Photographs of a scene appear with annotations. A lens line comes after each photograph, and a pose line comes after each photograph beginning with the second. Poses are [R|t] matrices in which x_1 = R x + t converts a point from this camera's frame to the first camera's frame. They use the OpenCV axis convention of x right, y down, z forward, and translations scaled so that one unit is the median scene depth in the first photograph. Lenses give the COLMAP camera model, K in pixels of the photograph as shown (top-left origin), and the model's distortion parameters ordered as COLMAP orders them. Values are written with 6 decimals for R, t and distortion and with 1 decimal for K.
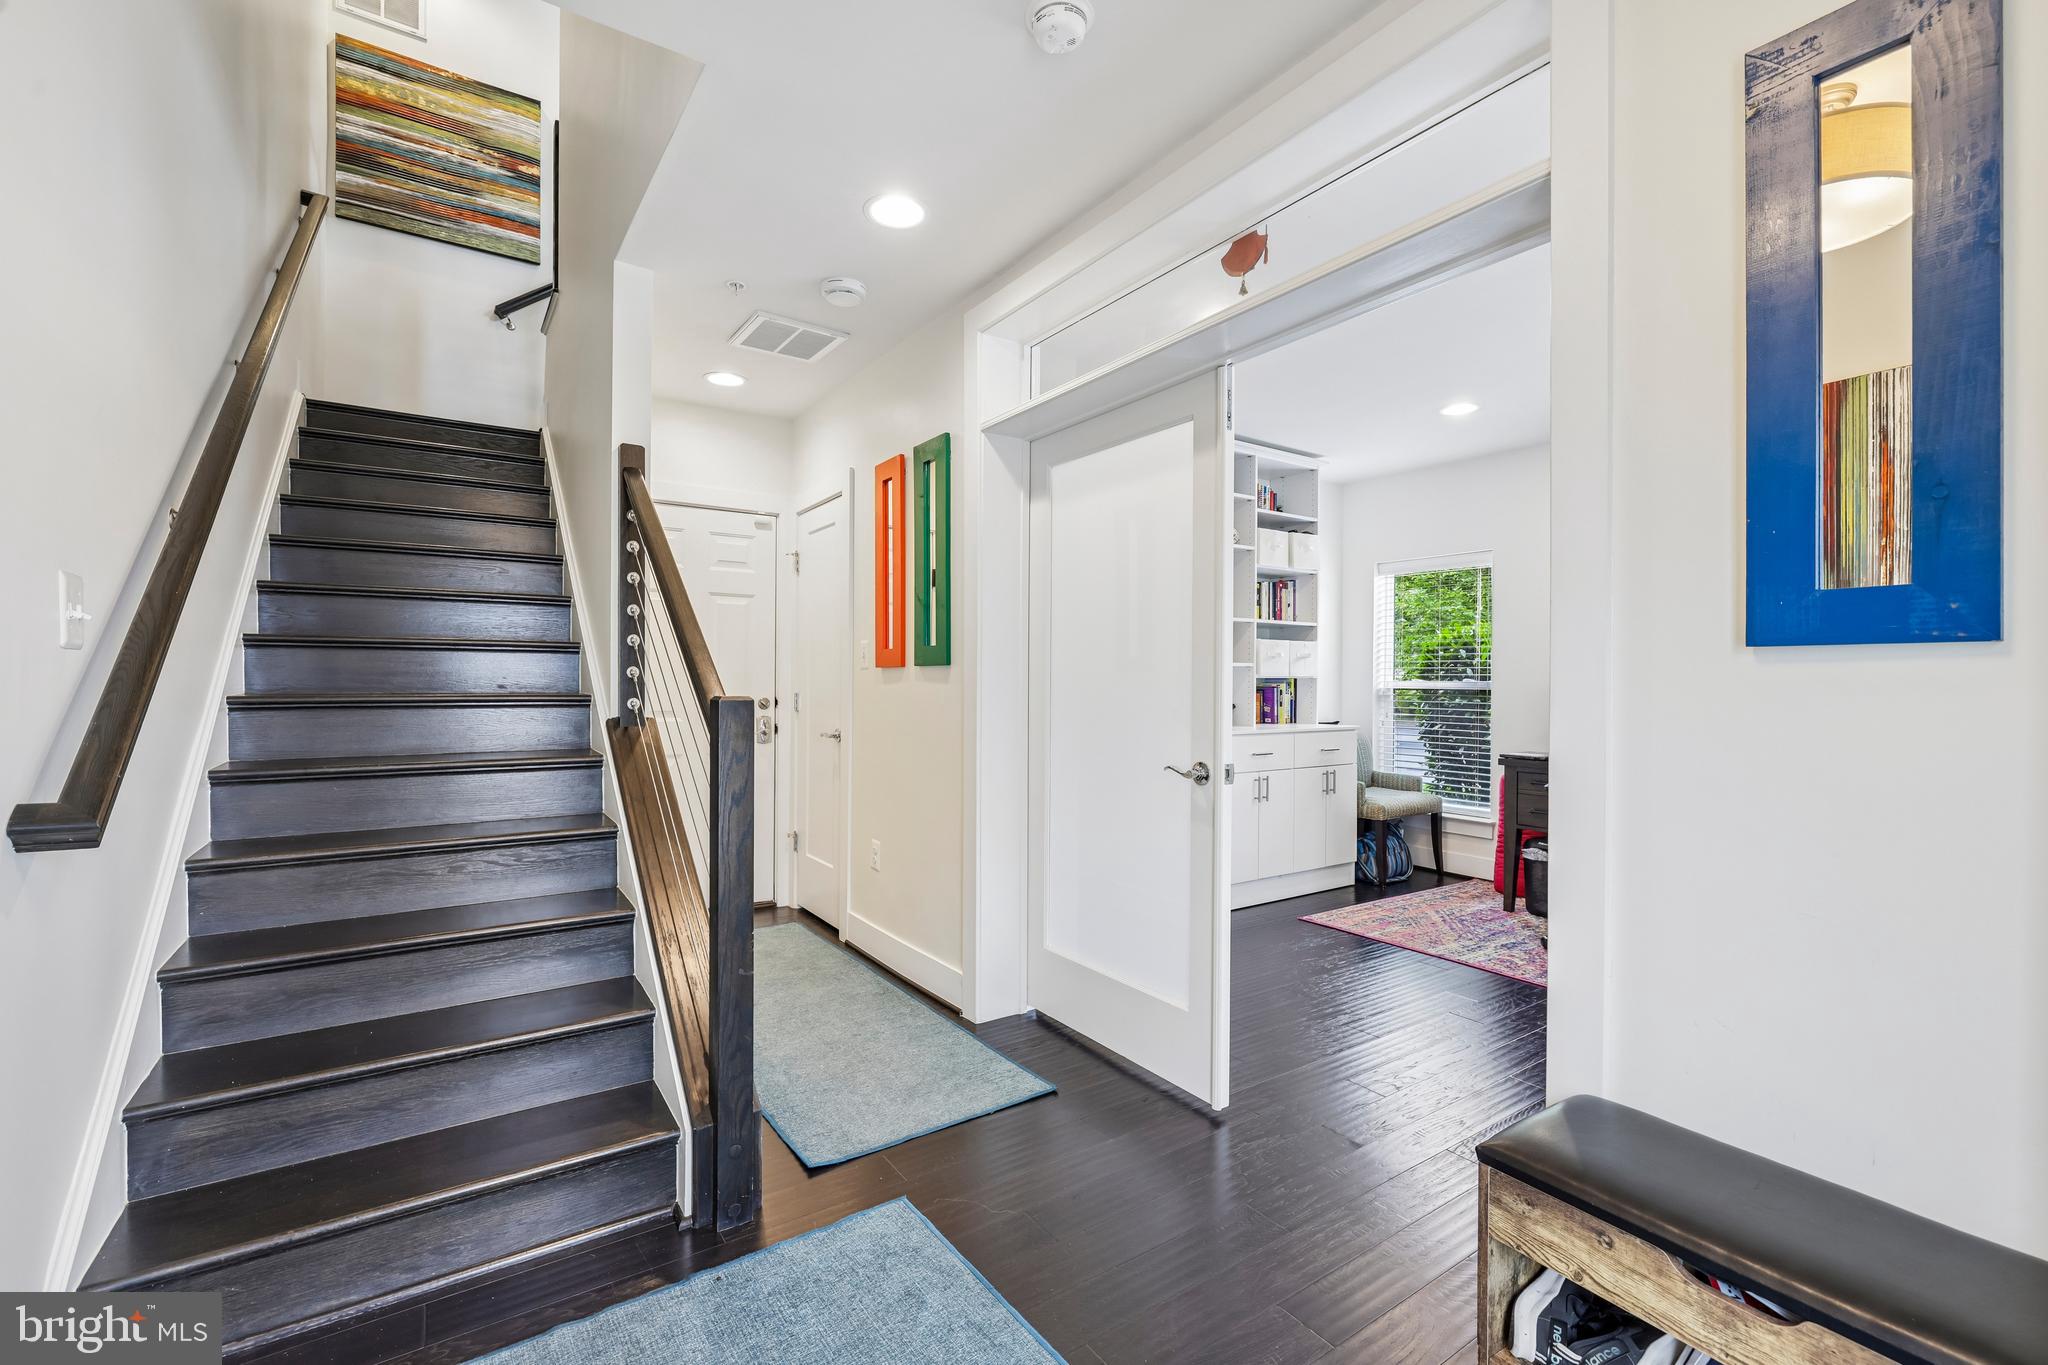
lens RADIAL K [[867.3, 0, 1019.7], [0, 867.3, 682.7], [0, 0, 1]] dist [0.001844, 0.000399]
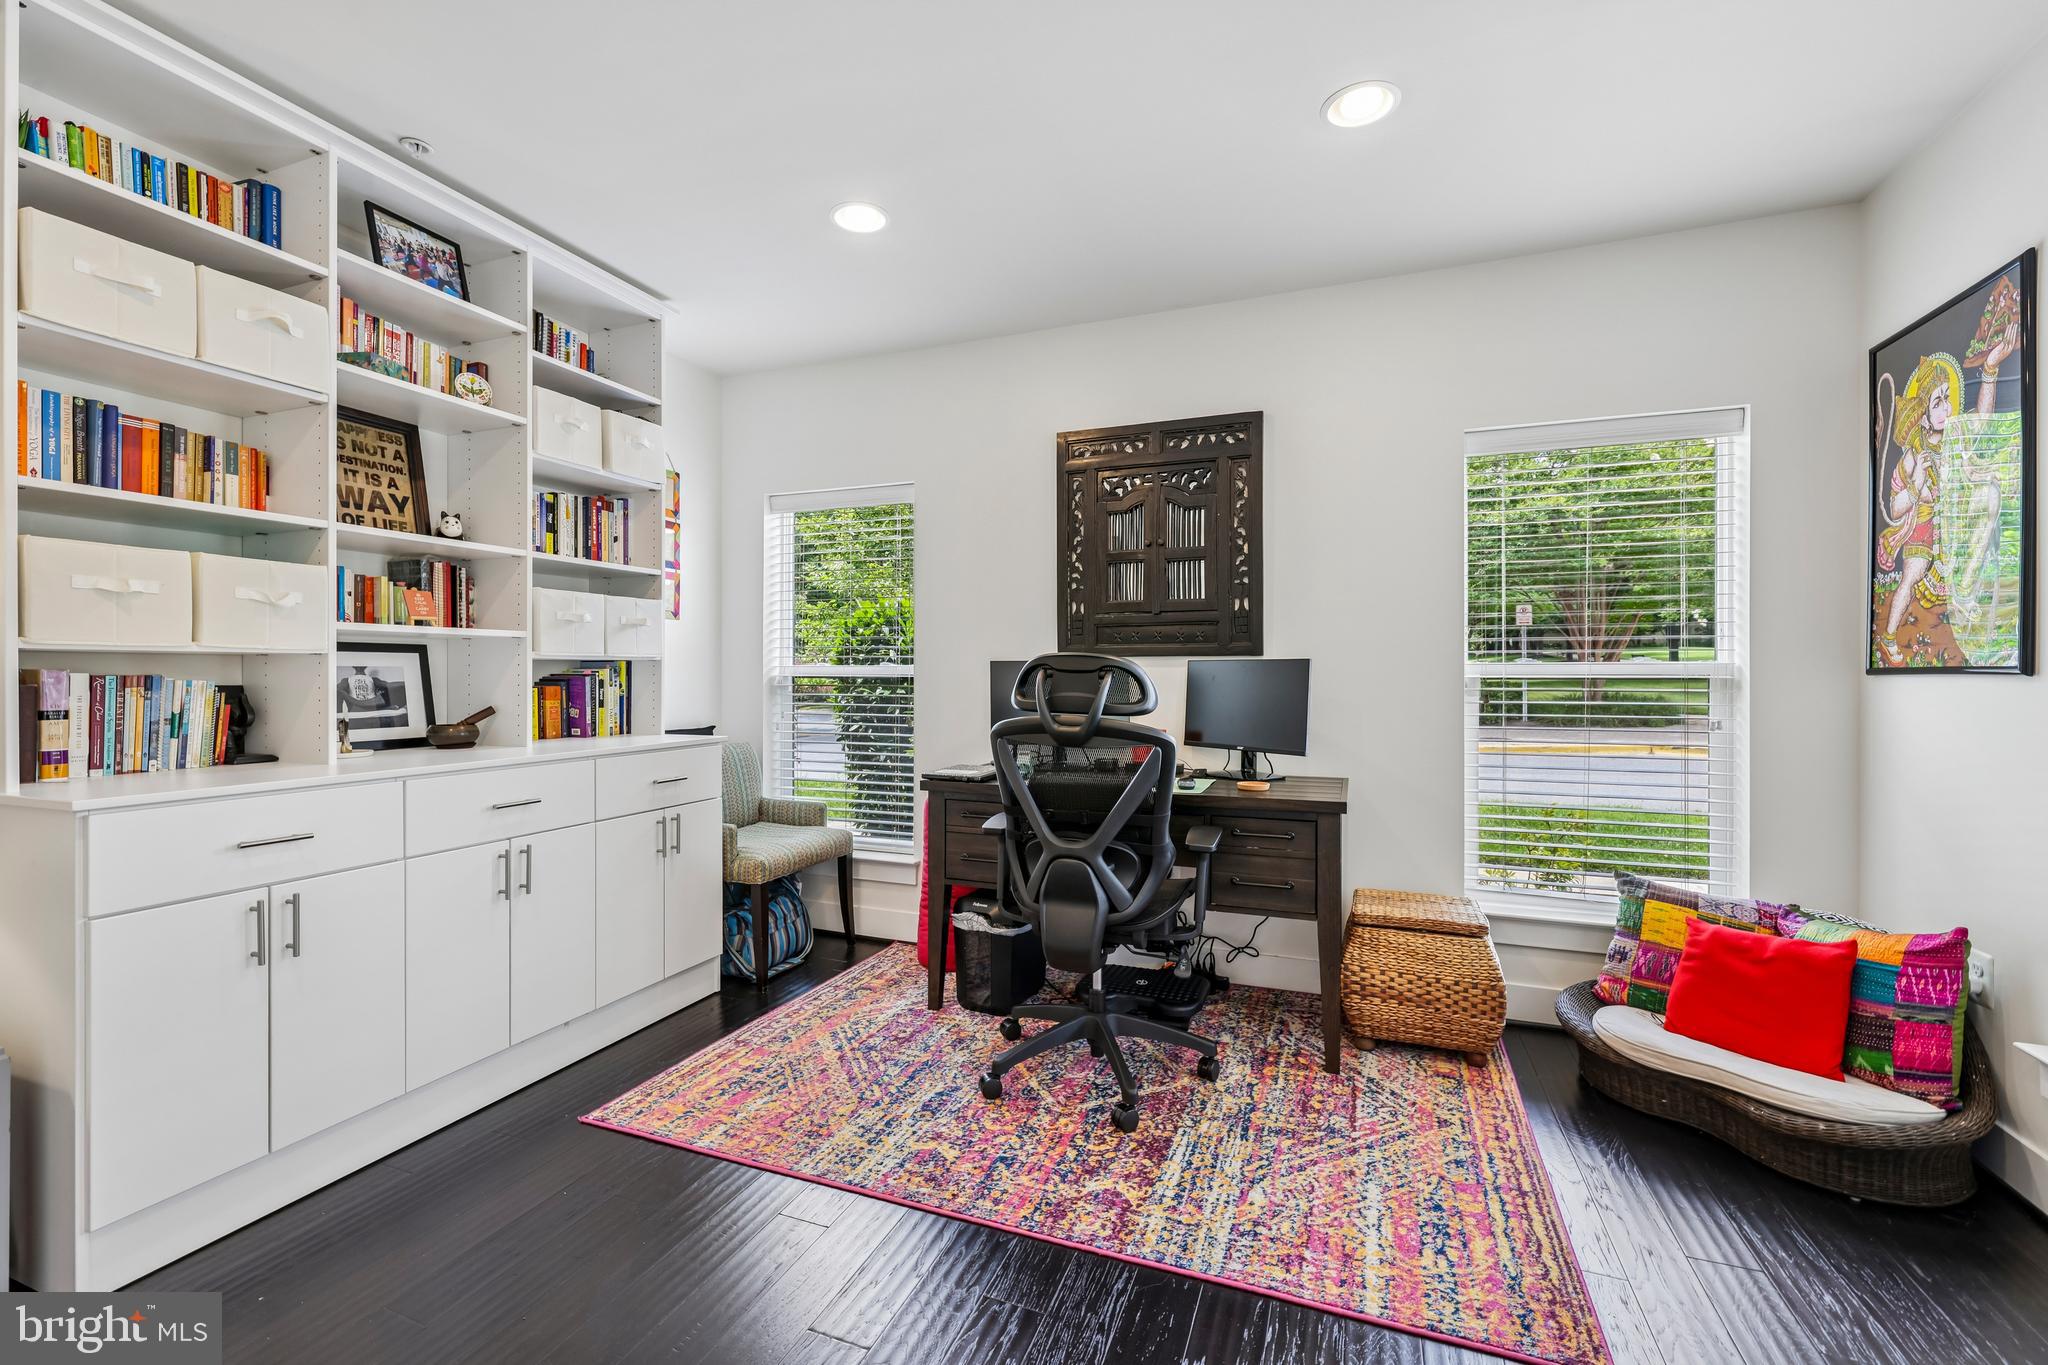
lens RADIAL K [[867.3, 0, 1024.3], [0, 867.3, 675.0], [0, 0, 1]] dist [0.001844, 0.000399]
pose [[0.820492, -0.004895, 0.571637, 0.204653], [0.002859, 0.999986, 0.004459, 0.003555], [-0.571651, -0.002025, 0.820494, 0.353480]]
